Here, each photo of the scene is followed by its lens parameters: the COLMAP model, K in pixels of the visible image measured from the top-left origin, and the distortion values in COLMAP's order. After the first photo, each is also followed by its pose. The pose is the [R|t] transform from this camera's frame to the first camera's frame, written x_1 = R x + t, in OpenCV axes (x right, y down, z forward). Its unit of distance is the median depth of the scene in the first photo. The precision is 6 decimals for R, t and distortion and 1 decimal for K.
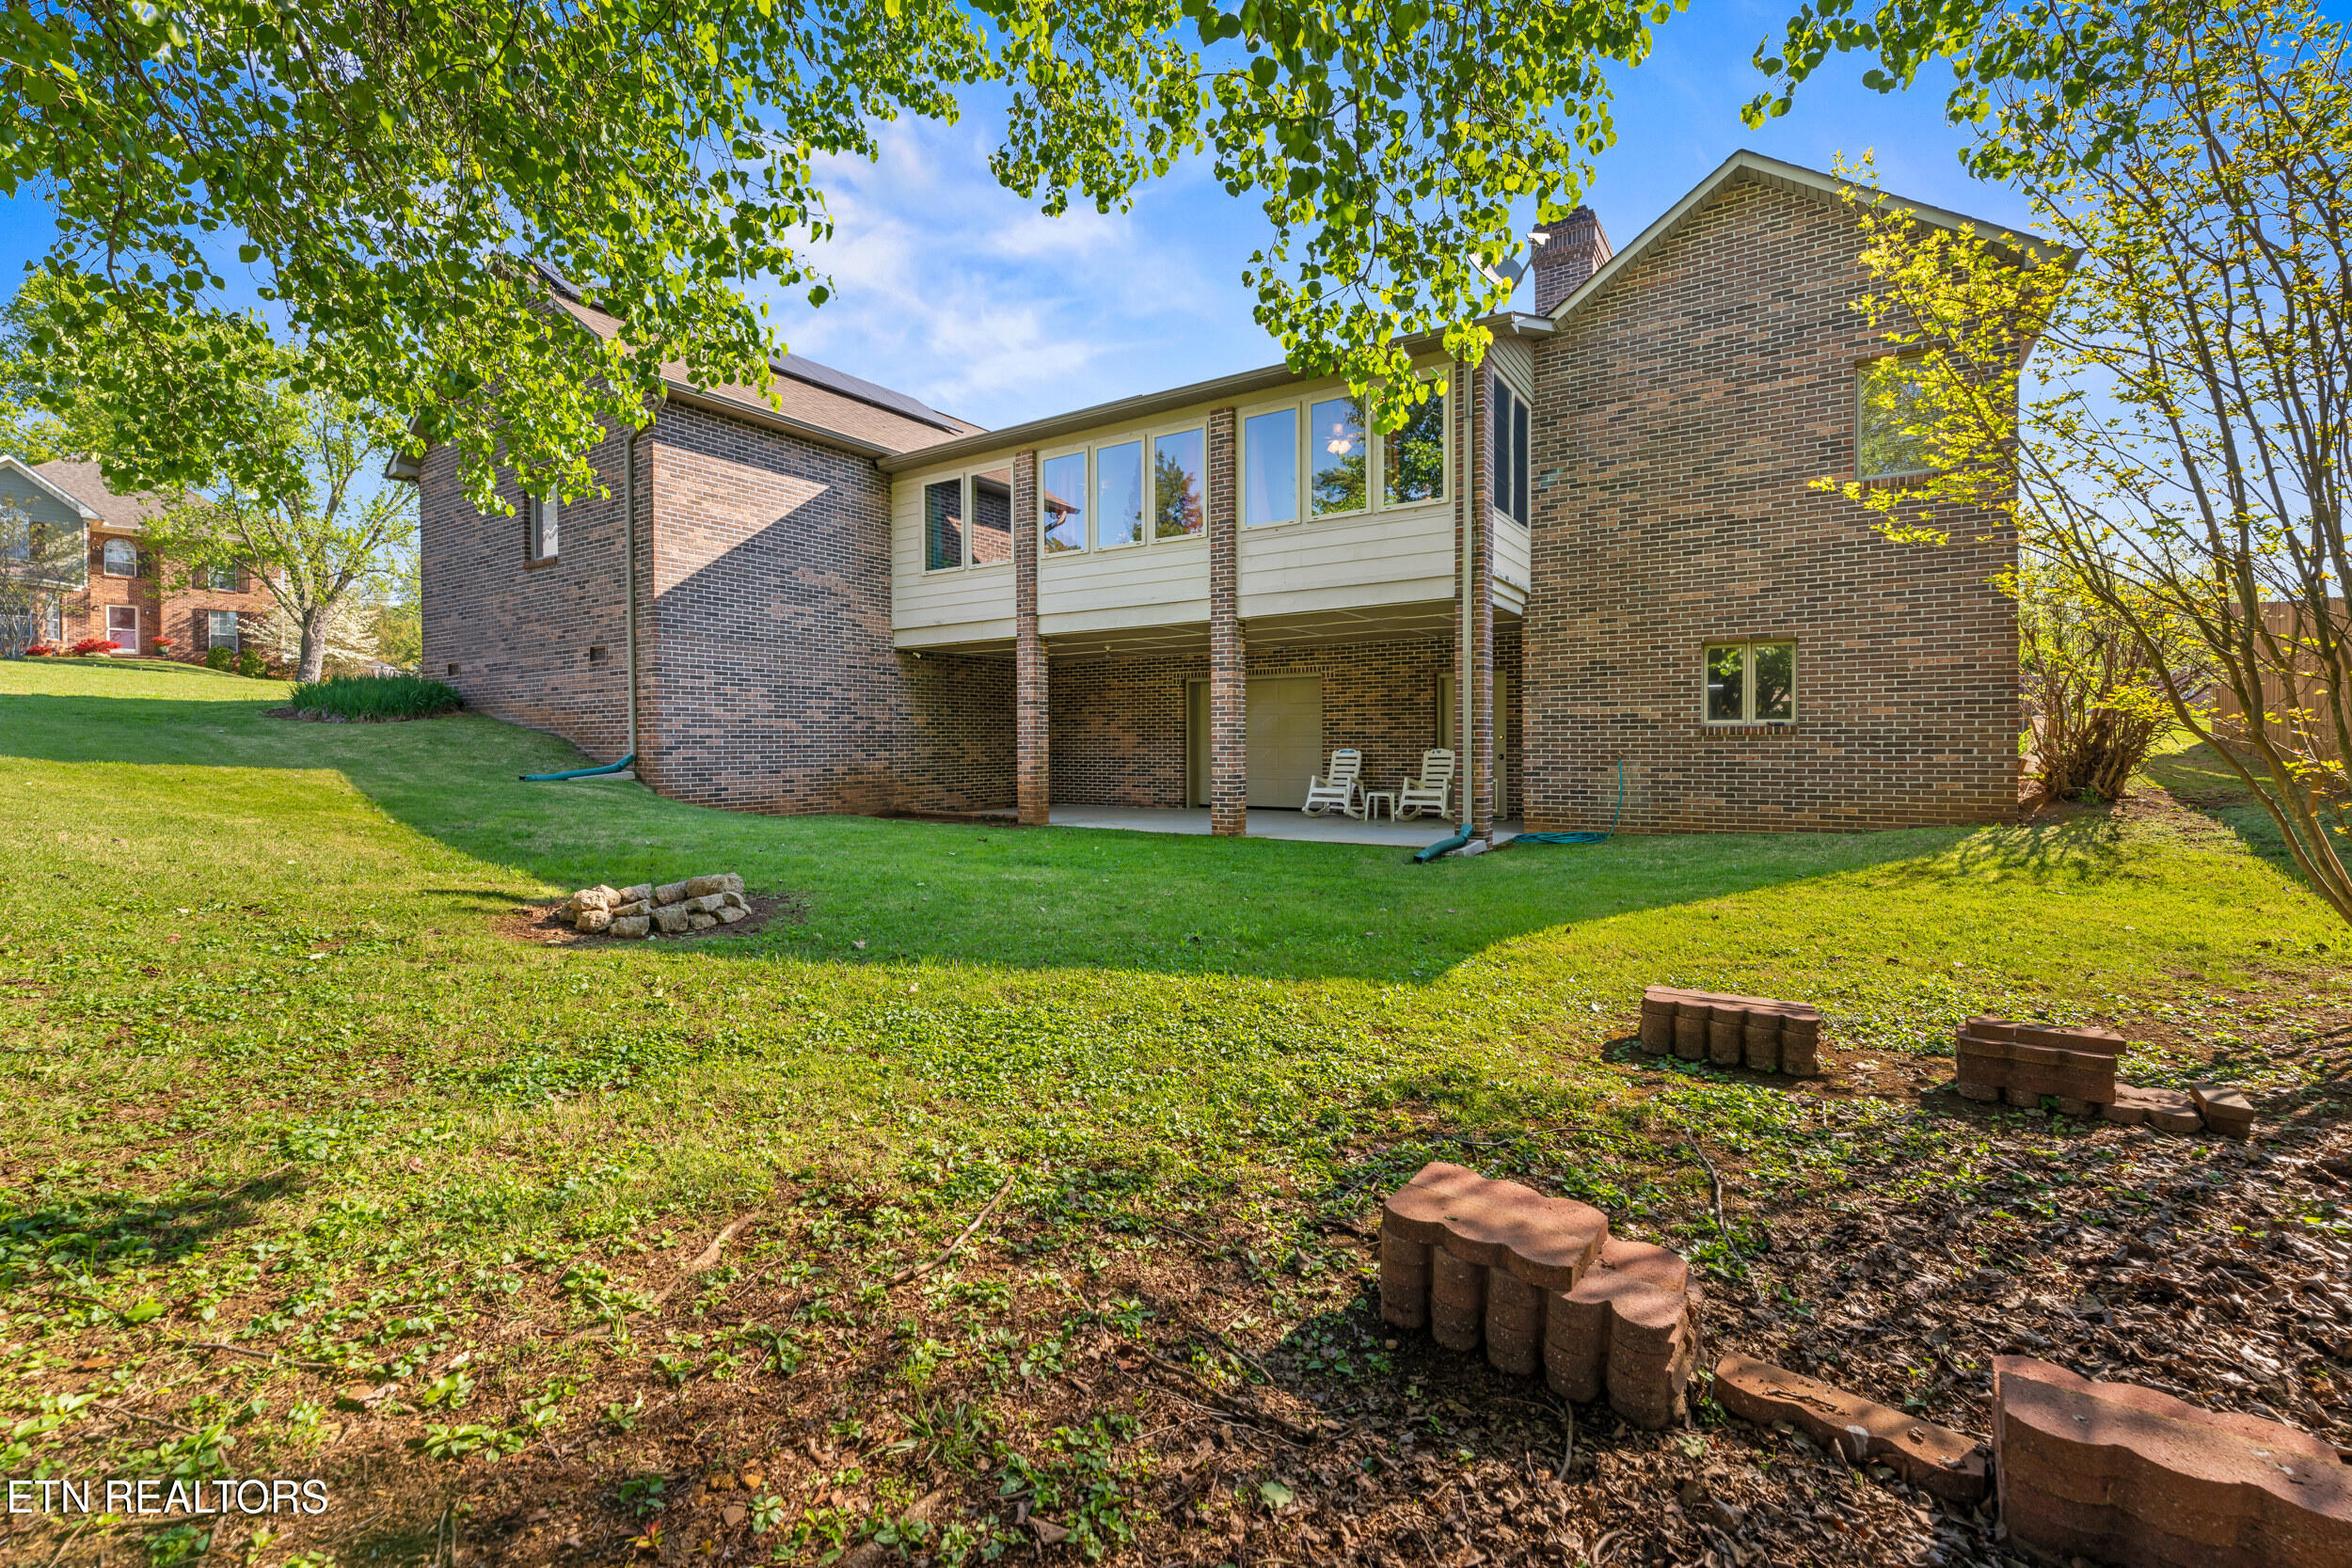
lens RADIAL K [[965.6, 0, 1190.4], [0, 965.6, 766.5], [0, 0, 1]] dist [0.001759, -0.001722]
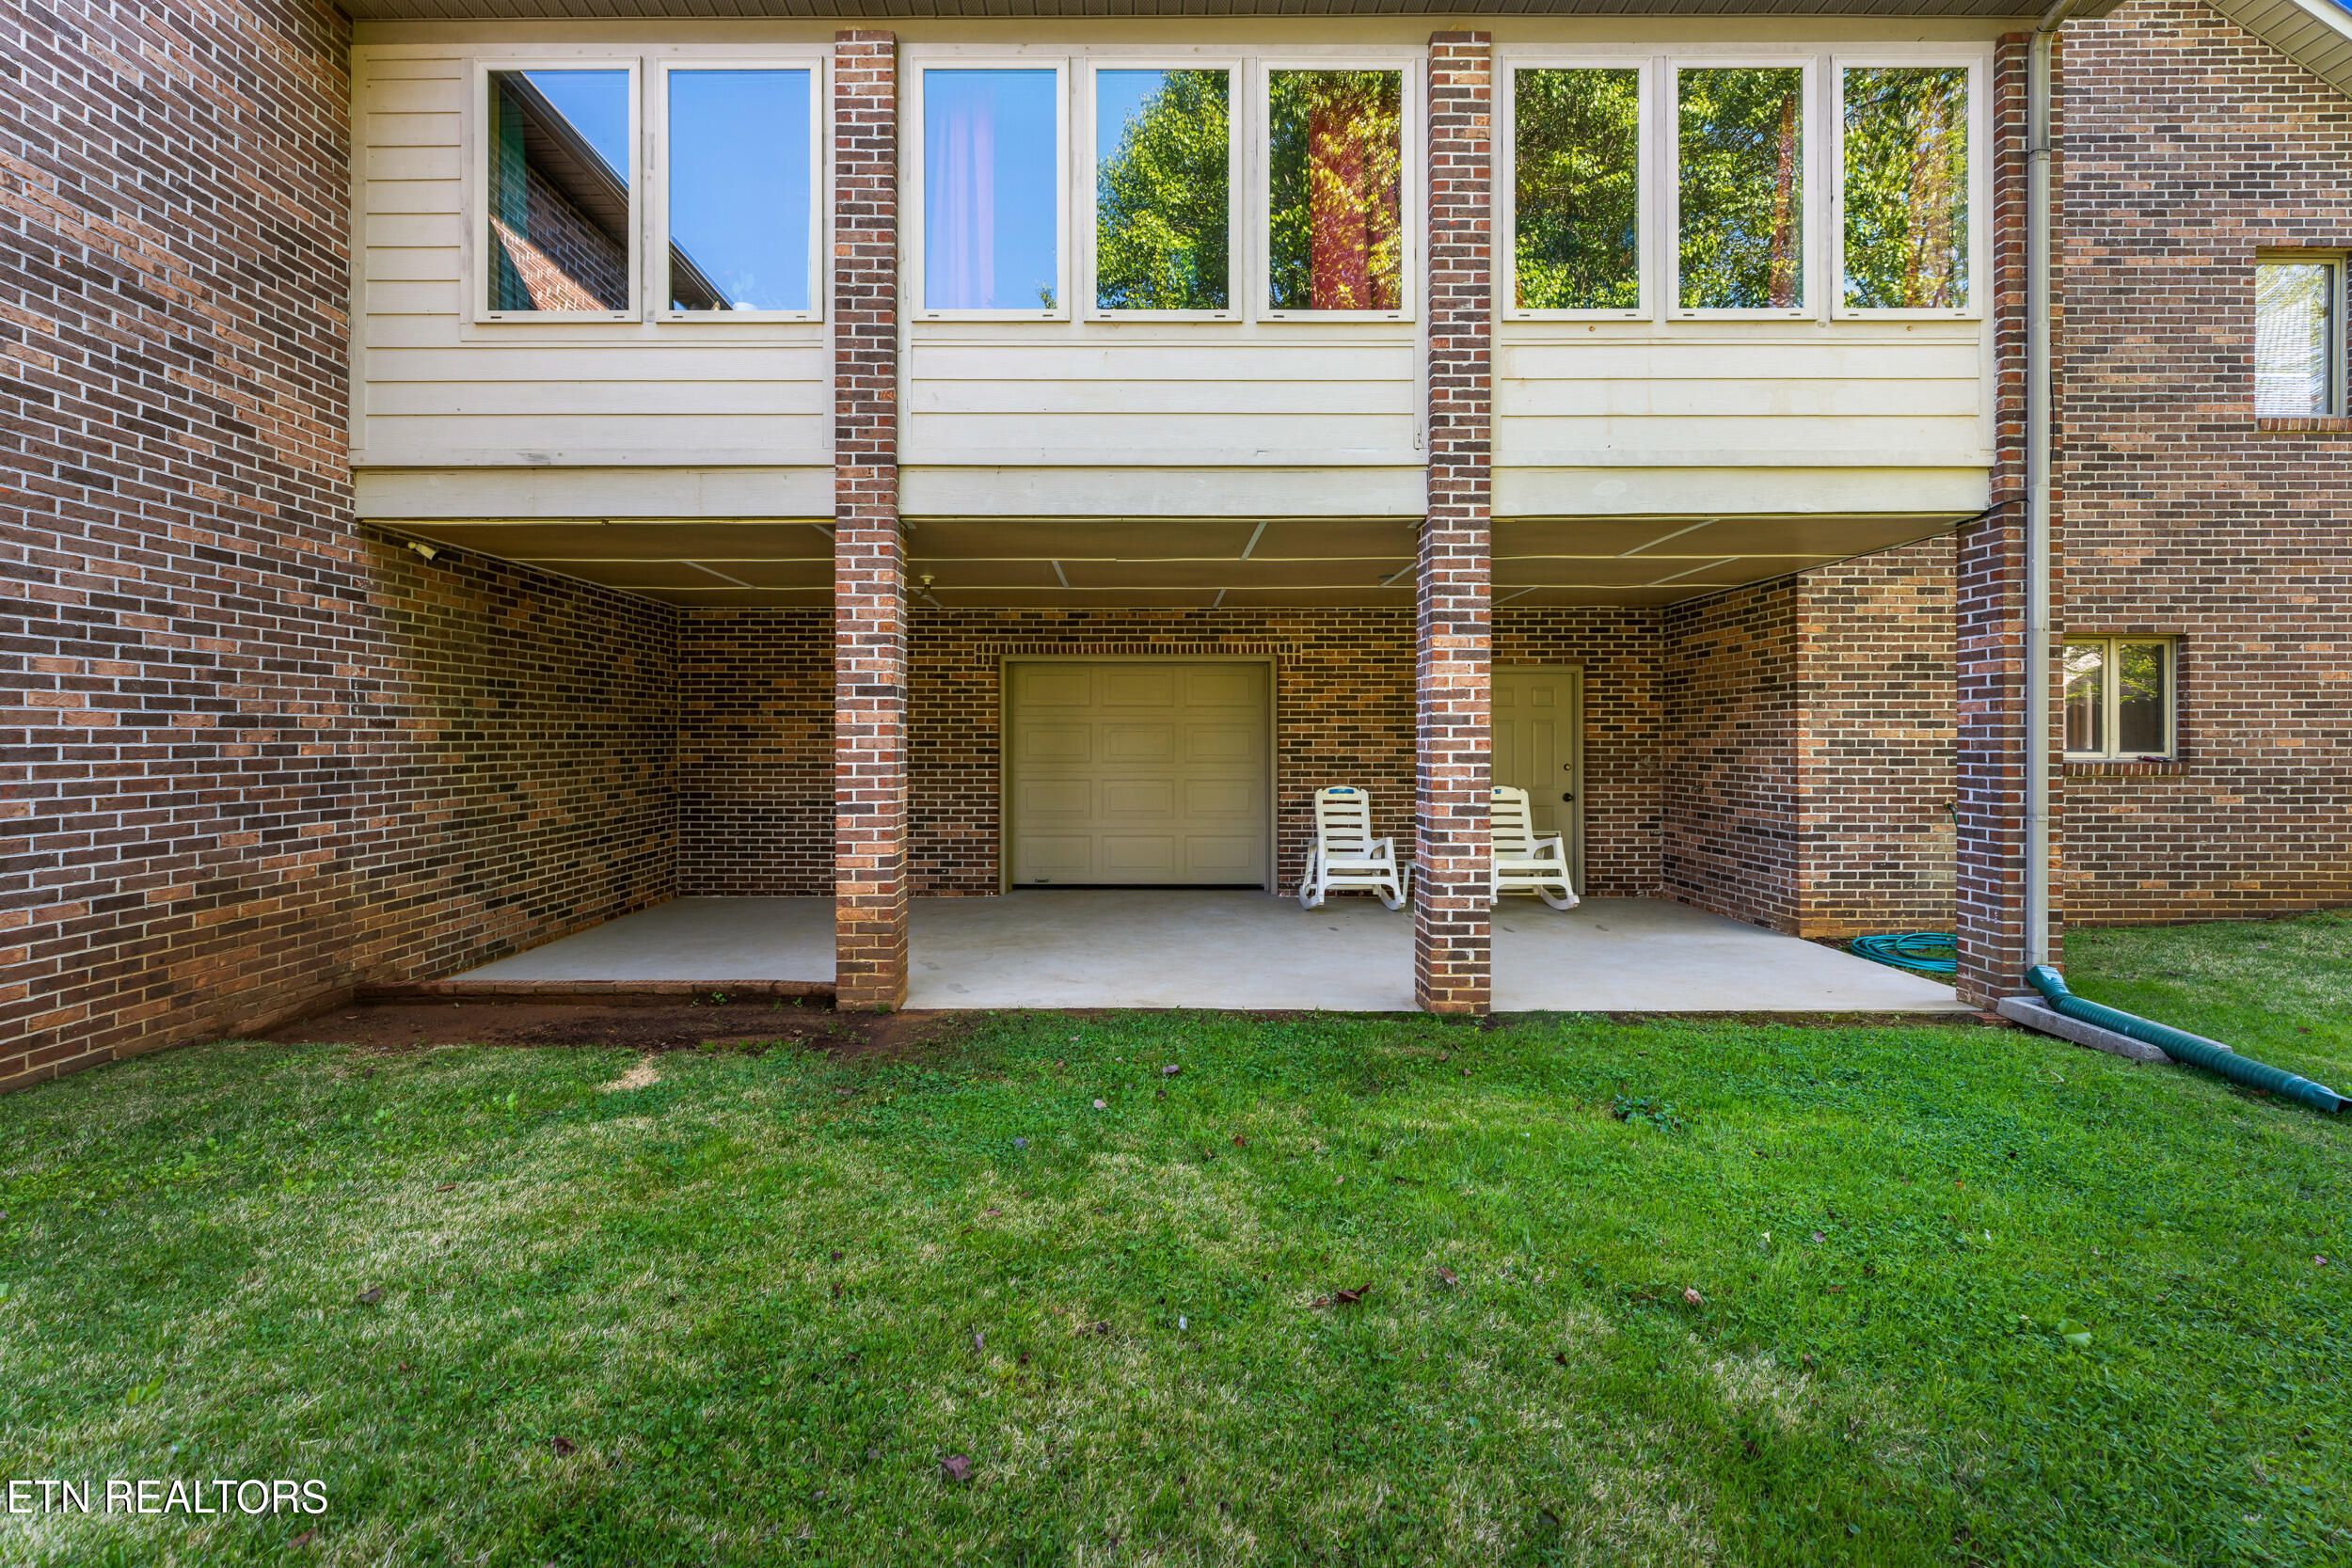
lens RADIAL K [[965.6, 0, 1128.7], [0, 965.6, 750.5], [0, 0, 1]] dist [0.001759, -0.001722]
pose [[0.848647, 0.000216, 0.528959, -0.283756], [0.008178, 0.999875, -0.013528, -0.036571], [-0.528896, 0.015806, 0.848540, 0.624822]]
